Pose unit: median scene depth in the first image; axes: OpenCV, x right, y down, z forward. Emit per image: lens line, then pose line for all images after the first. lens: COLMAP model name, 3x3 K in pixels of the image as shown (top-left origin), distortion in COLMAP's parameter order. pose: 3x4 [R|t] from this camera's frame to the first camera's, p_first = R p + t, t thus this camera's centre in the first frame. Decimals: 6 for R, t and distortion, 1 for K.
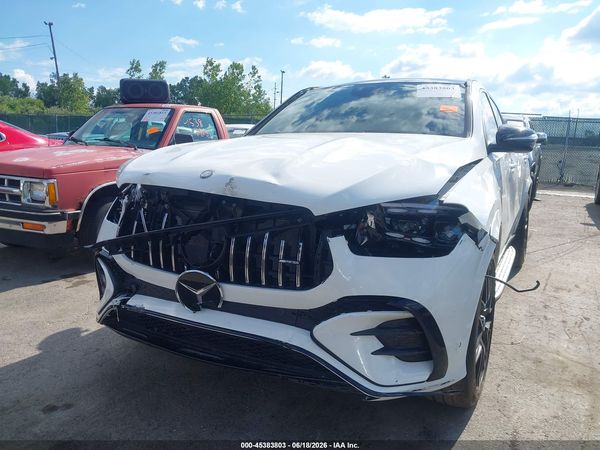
lens RADIAL K [[482.0, 0, 300.0], [0, 482.0, 225.0], [0, 0, 1]] dist [0.011022, -0.003454]
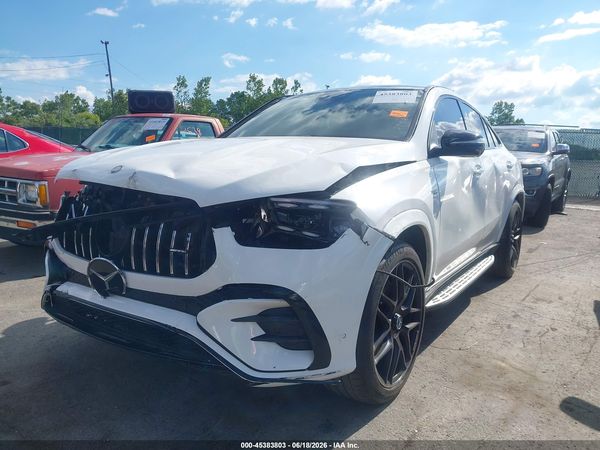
lens RADIAL K [[482.0, 0, 300.0], [0, 482.0, 225.0], [0, 0, 1]] dist [0.011022, -0.003454]
pose [[0.995480, 0.018826, -0.093086, 0.304100], [-0.021428, 0.999405, -0.027028, 0.037852], [0.092521, 0.028900, 0.995291, -0.034670]]
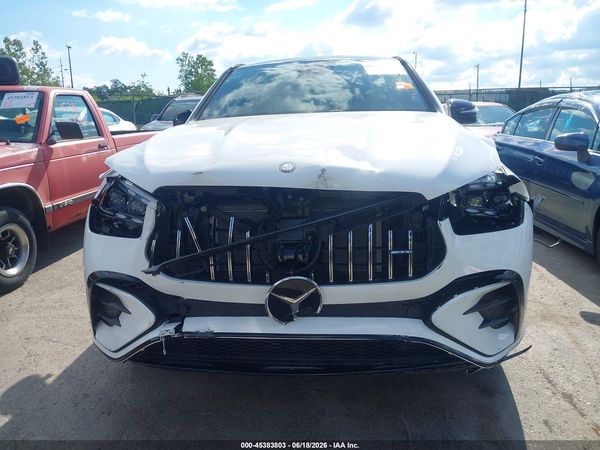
lens RADIAL K [[467.1, 0, 300.0], [0, 467.1, 225.0], [0, 0, 1]] dist [0.091161, -0.108699]
pose [[0.923768, -0.128905, 0.360606, -0.472827], [0.111509, 0.991384, 0.068733, -0.054609], [-0.366358, -0.023282, 0.930182, 0.188773]]
